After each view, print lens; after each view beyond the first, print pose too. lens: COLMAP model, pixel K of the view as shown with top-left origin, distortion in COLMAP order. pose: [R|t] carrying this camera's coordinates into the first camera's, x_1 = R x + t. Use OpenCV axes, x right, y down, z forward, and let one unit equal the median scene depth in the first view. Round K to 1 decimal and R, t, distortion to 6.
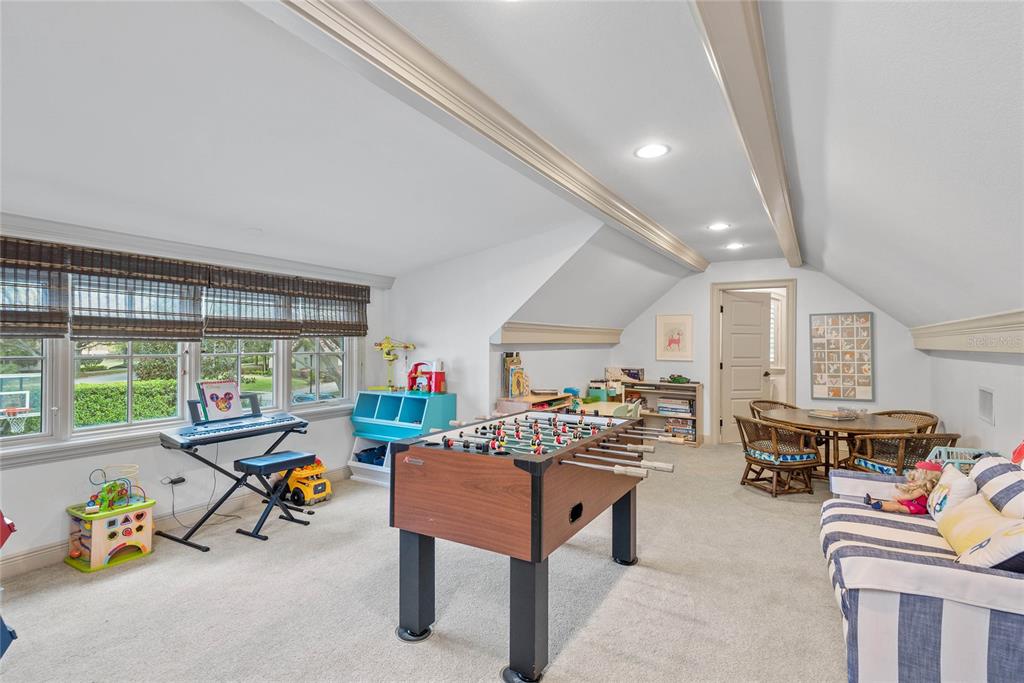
lens RADIAL K [[515.5, 0, 512.0], [0, 515.5, 341.5], [0, 0, 1]] dist [0.057768, -0.000033]
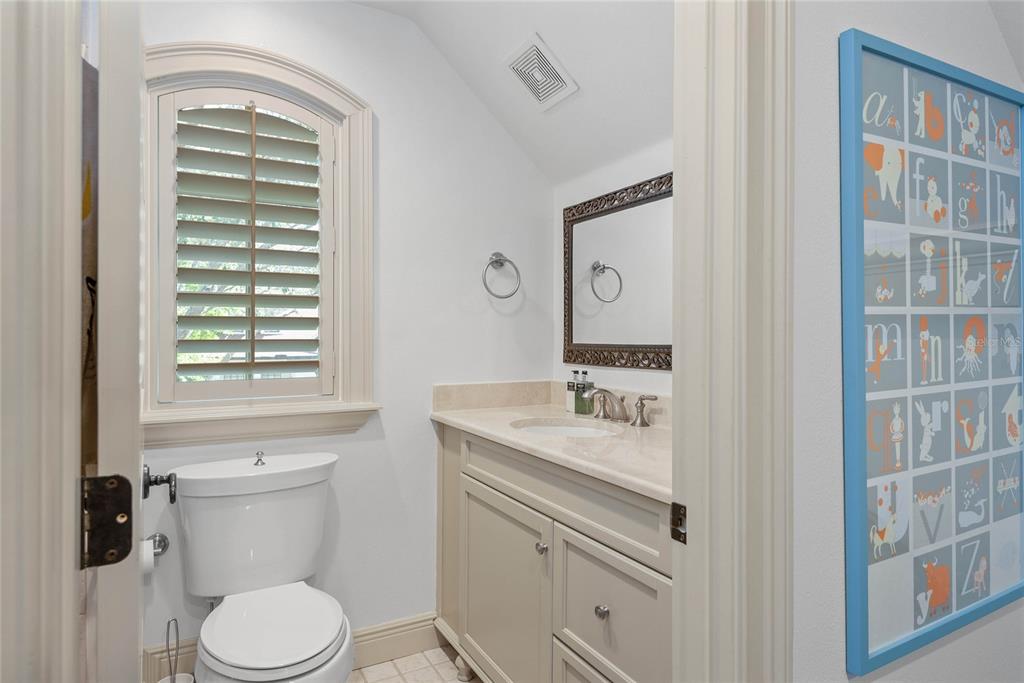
lens RADIAL K [[587.2, 0, 512.1], [0, 587.2, 329.1], [0, 0, 1]] dist [0.000320, 0.000101]
pose [[0.513370, 0.000528, 0.858167, 0.405732], [0.004619, 0.999984, -0.003378, 0.022285], [-0.858155, 0.005698, 0.513359, 1.016266]]
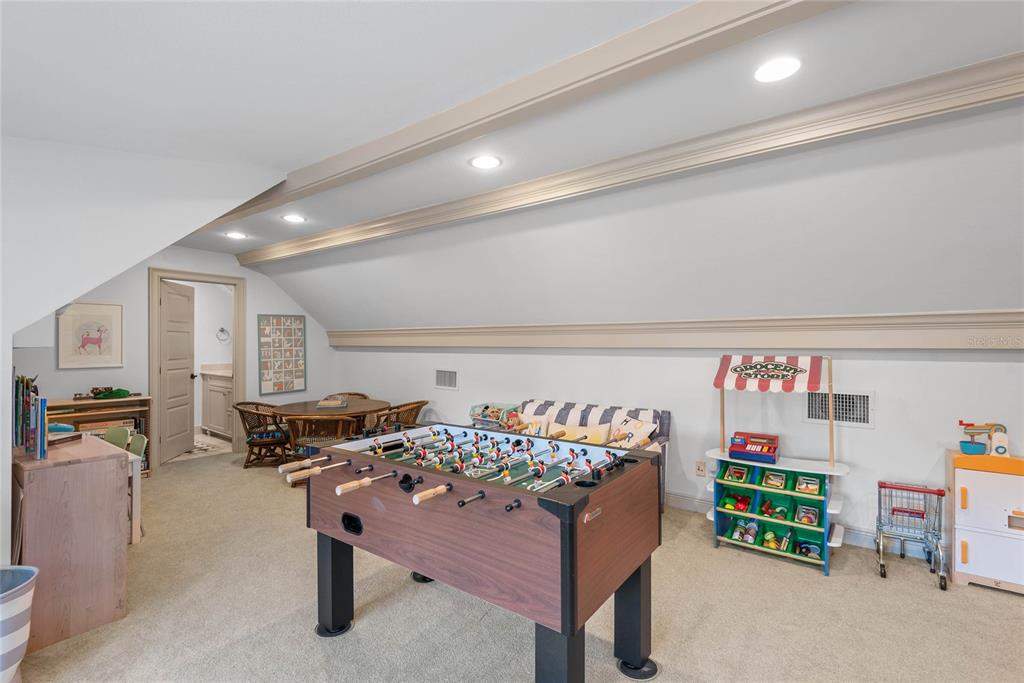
lens RADIAL K [[456.7, 0, 512.0], [0, 456.7, 341.5], [0, 0, 1]] dist [0.000776, 0.000024]
pose [[0.108603, -0.007464, 0.994057, -0.286617], [-0.000110, 0.999972, 0.007520, -0.005154], [-0.994085, -0.000926, 0.108599, 0.407680]]
